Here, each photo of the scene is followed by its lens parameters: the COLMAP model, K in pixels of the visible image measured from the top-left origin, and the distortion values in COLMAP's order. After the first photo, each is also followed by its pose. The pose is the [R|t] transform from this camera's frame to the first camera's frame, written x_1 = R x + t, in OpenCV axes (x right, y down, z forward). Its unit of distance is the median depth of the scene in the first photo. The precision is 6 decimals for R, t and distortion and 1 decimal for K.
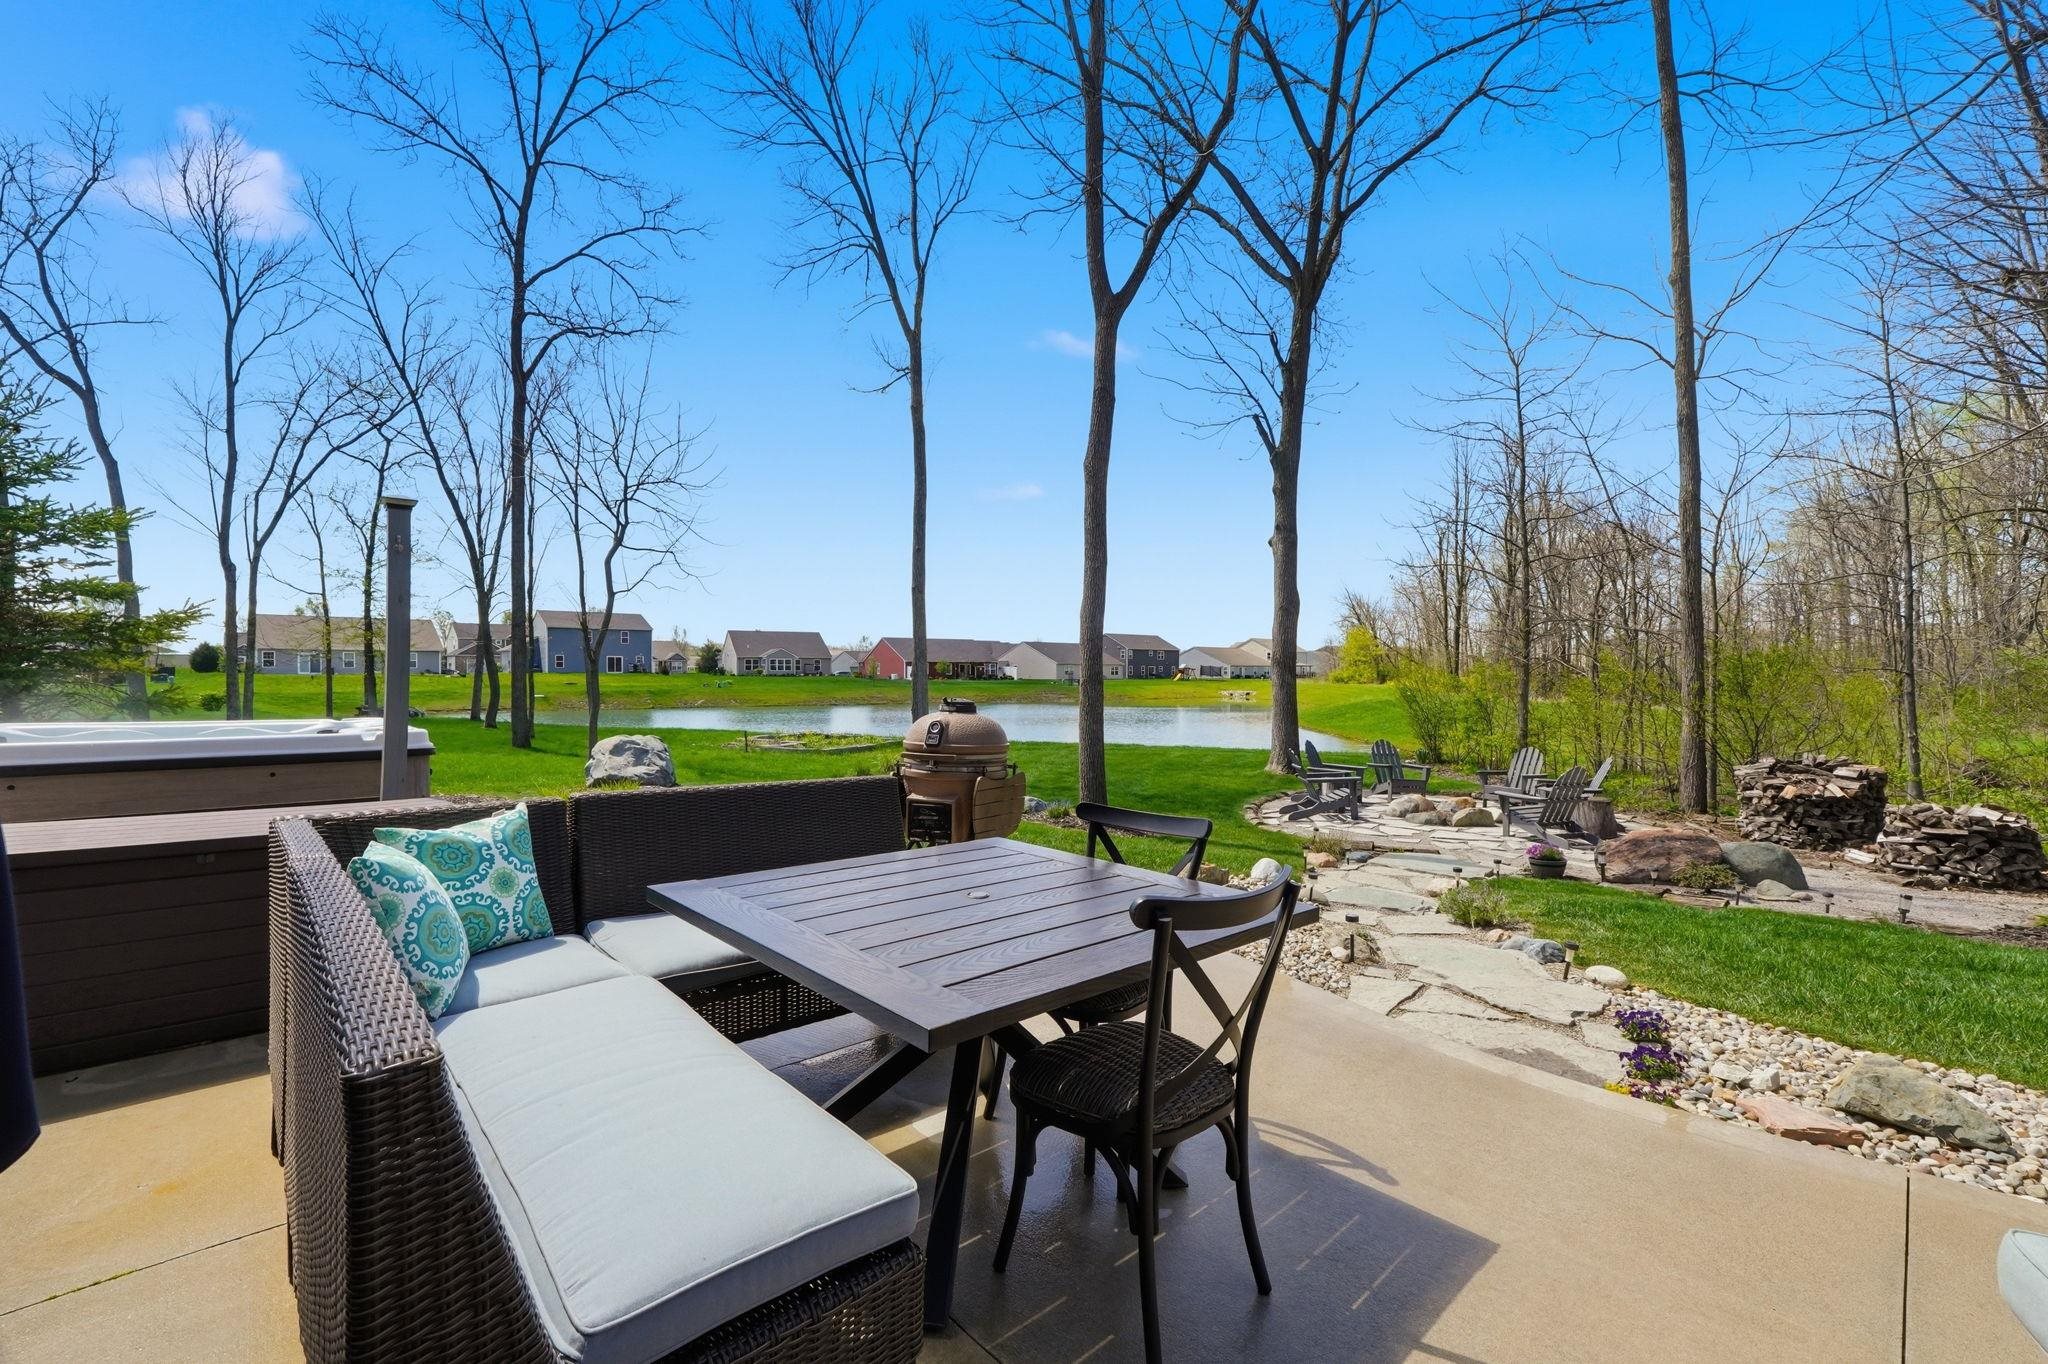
lens RADIAL K [[849.7, 0, 1026.1], [0, 849.7, 686.4], [0, 0, 1]] dist [-0.008851, 0.003224]
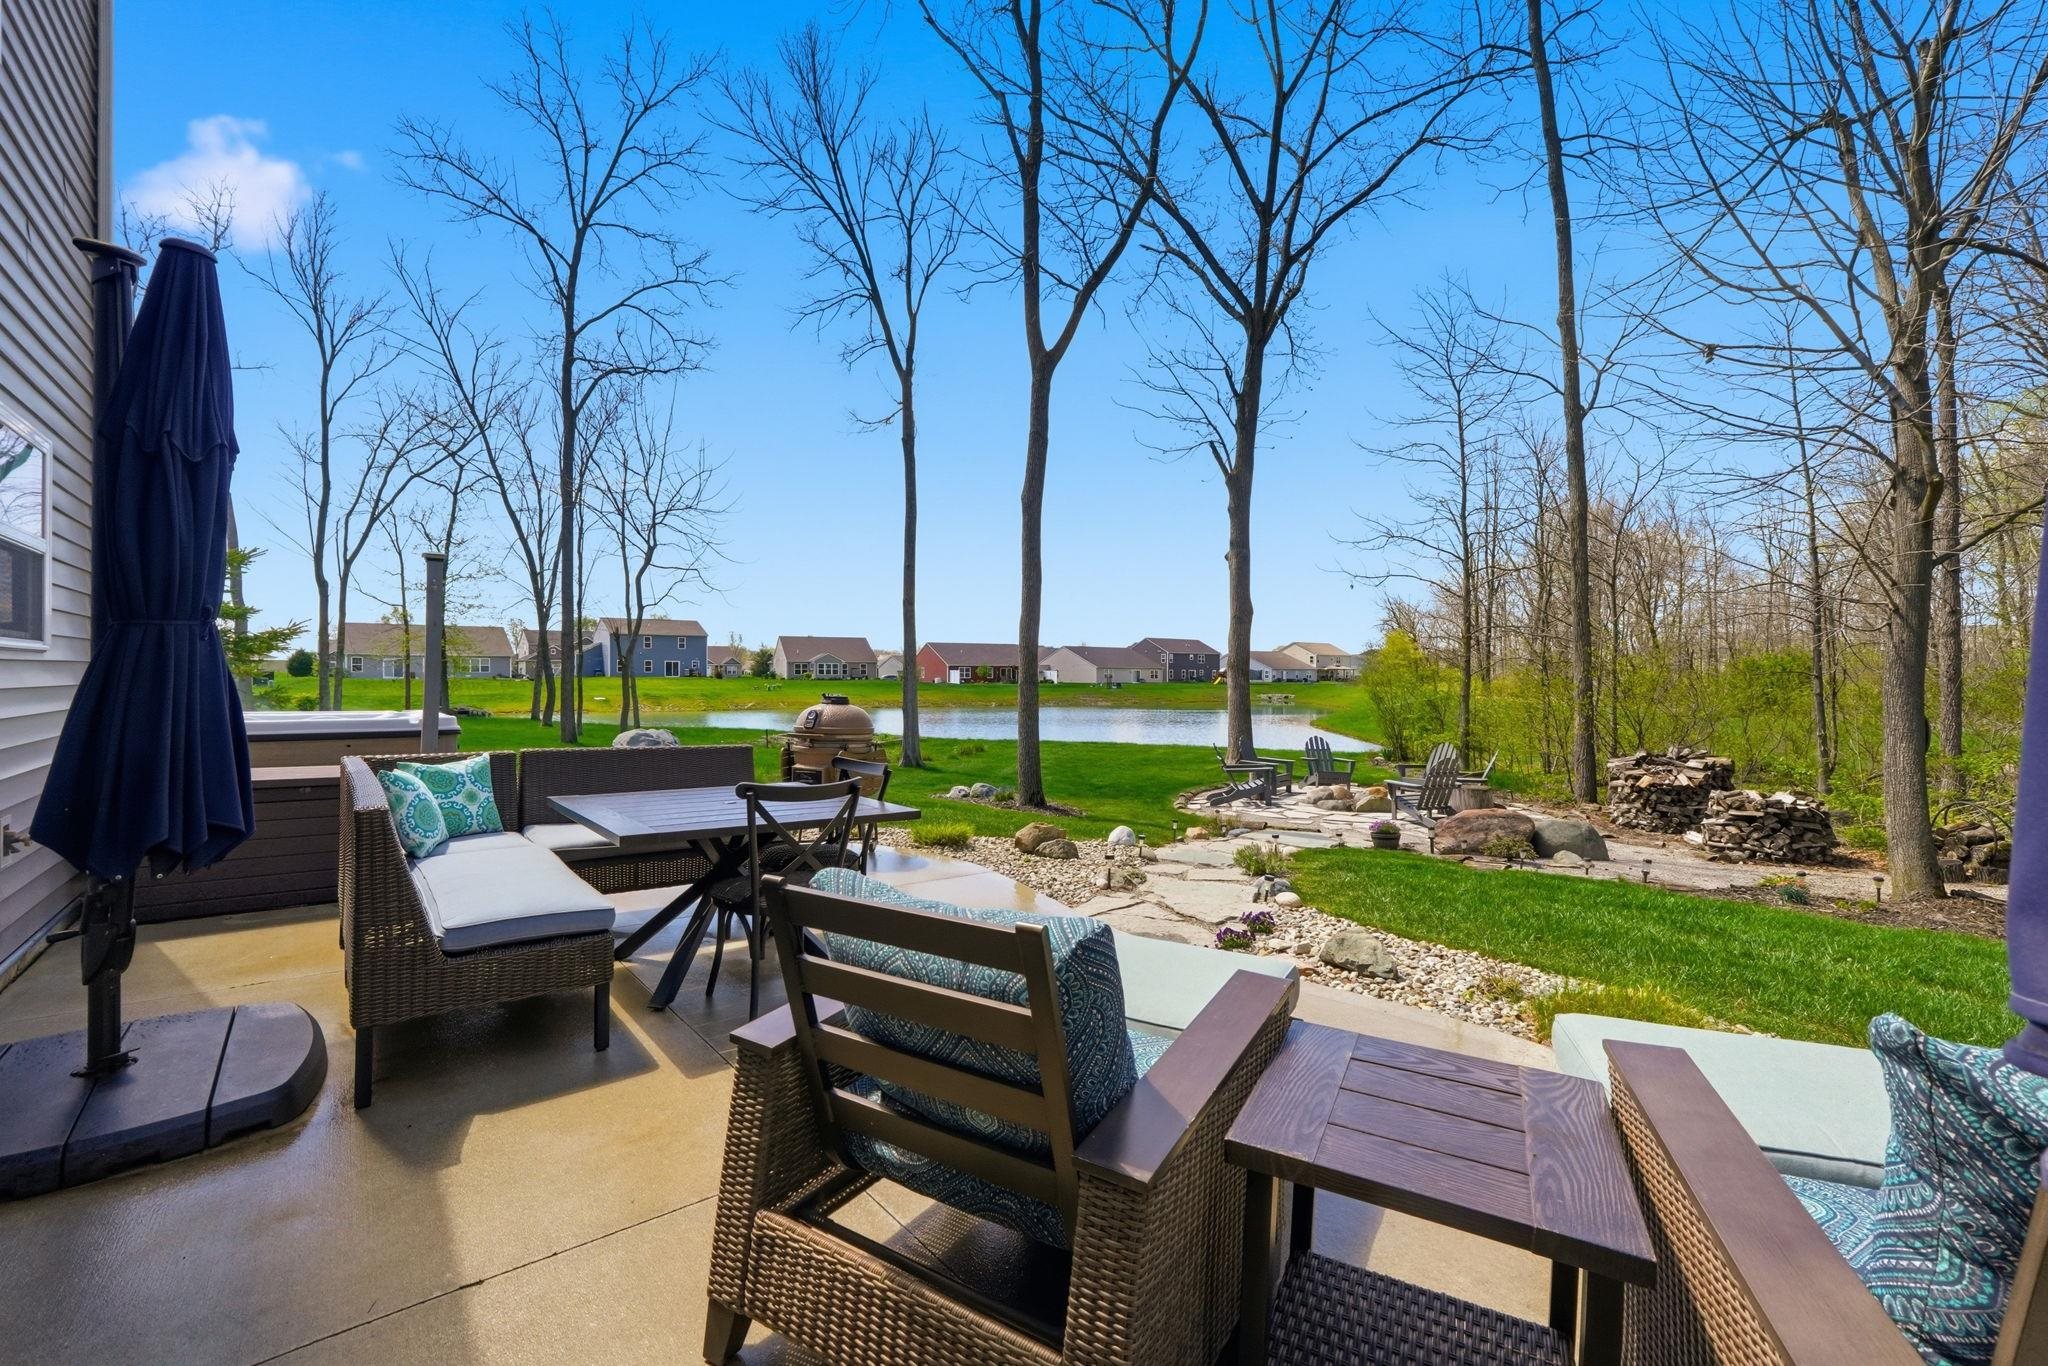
lens RADIAL K [[849.7, 0, 1034.2], [0, 849.7, 677.6], [0, 0, 1]] dist [-0.008851, 0.003224]
pose [[0.998457, -0.001107, -0.055518, 0.133284], [0.000272, 0.999887, -0.015049, 0.003559], [0.055529, 0.015010, 0.998344, -0.140666]]
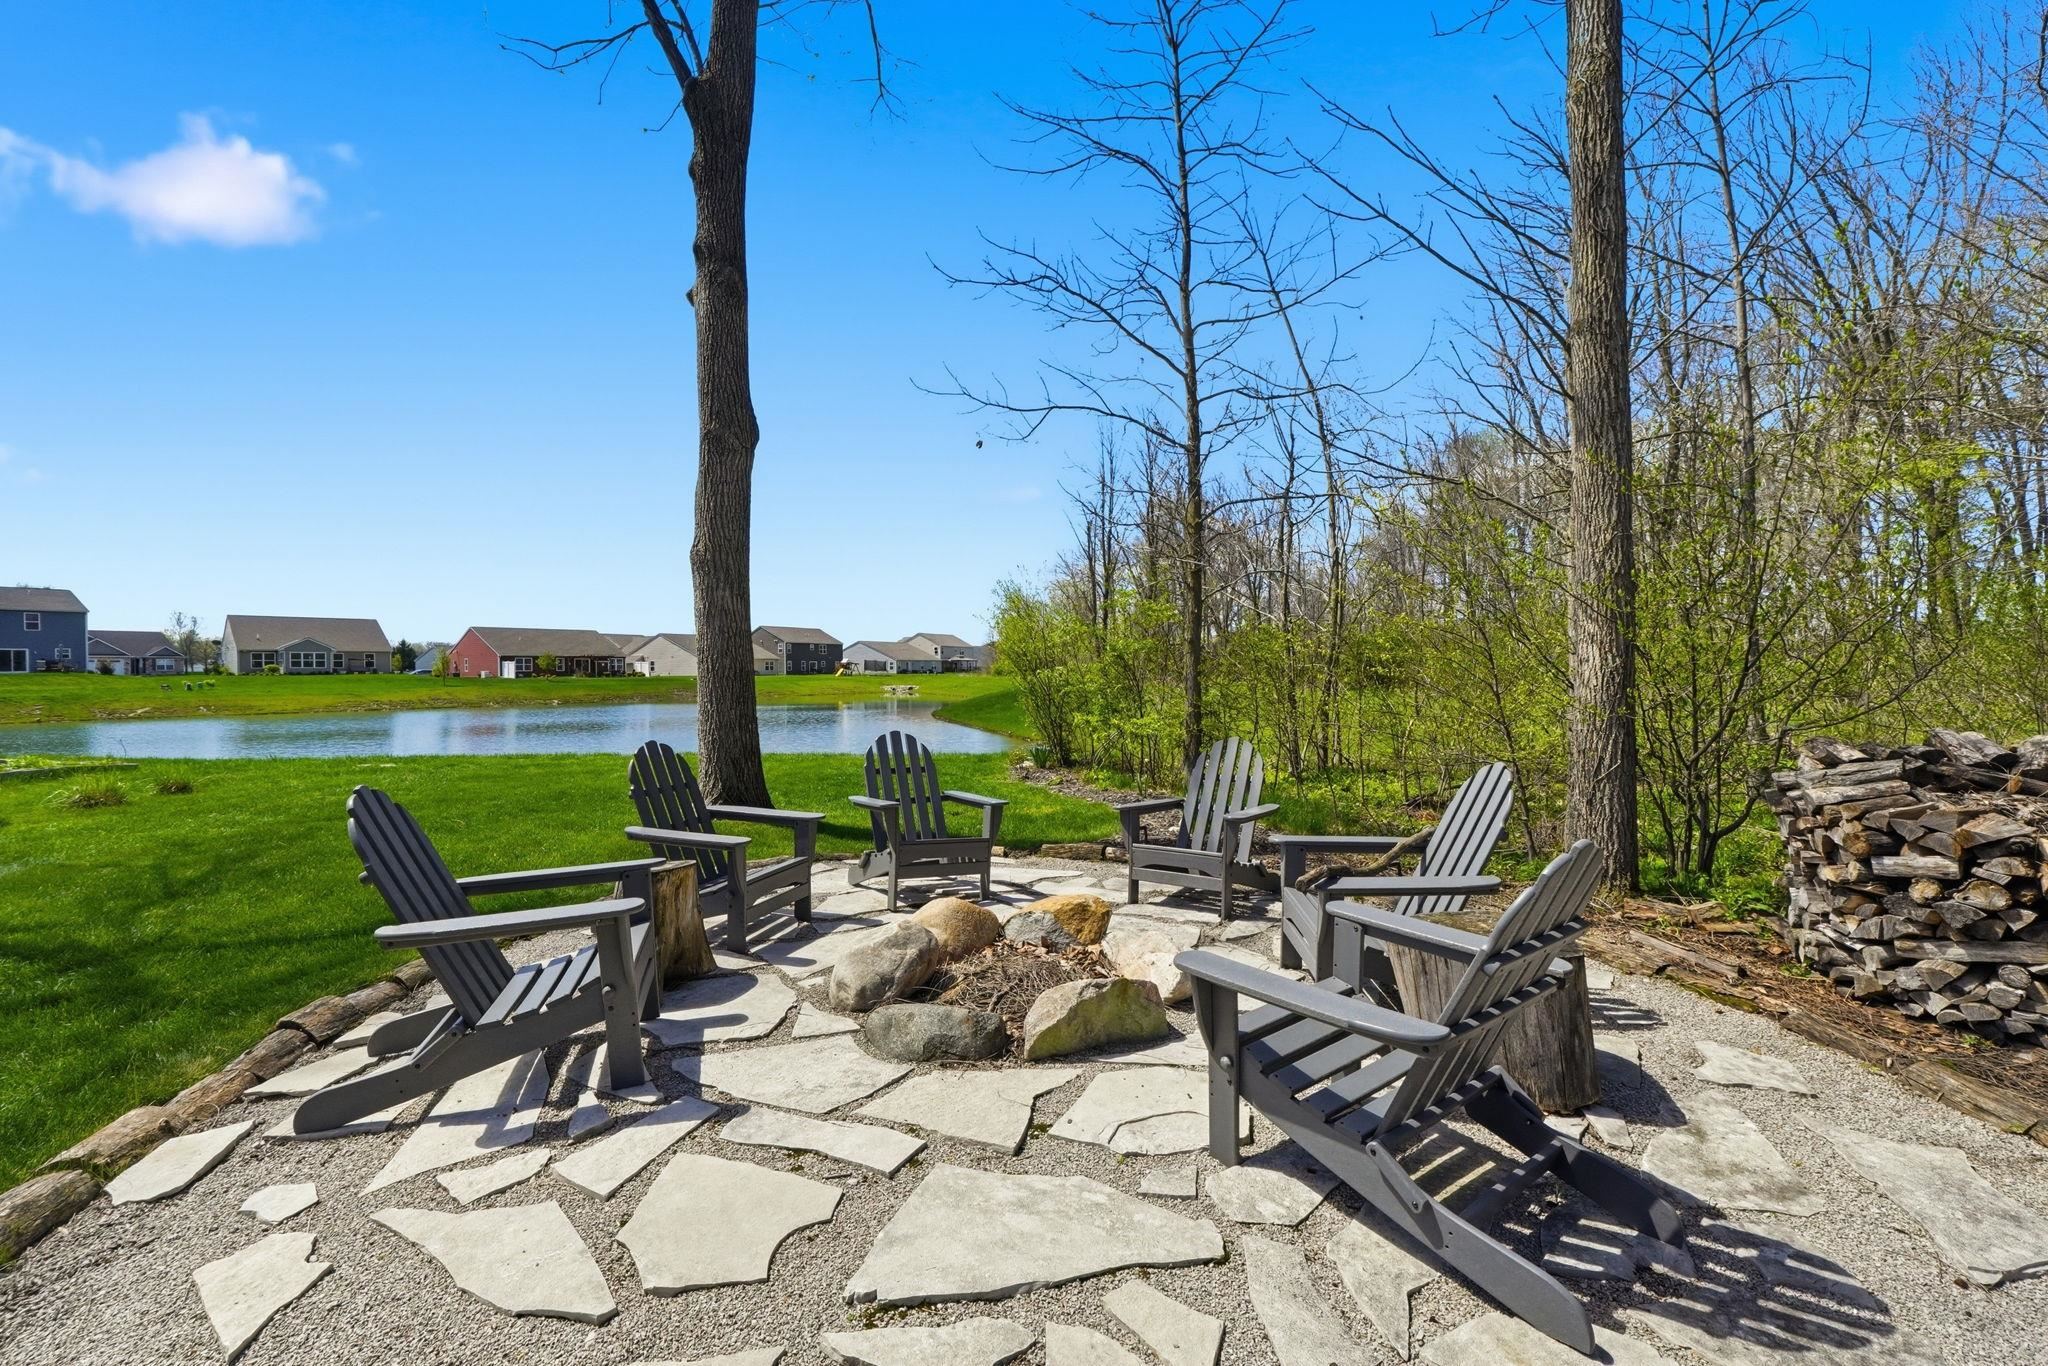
lens RADIAL K [[849.7, 0, 993.5], [0, 849.7, 683.0], [0, 0, 1]] dist [-0.008851, 0.003224]
pose [[0.943937, -0.015460, 0.329763, 0.387996], [0.016227, 0.999868, 0.000425, 0.047618], [-0.329726, 0.004950, 0.944064, 0.716957]]
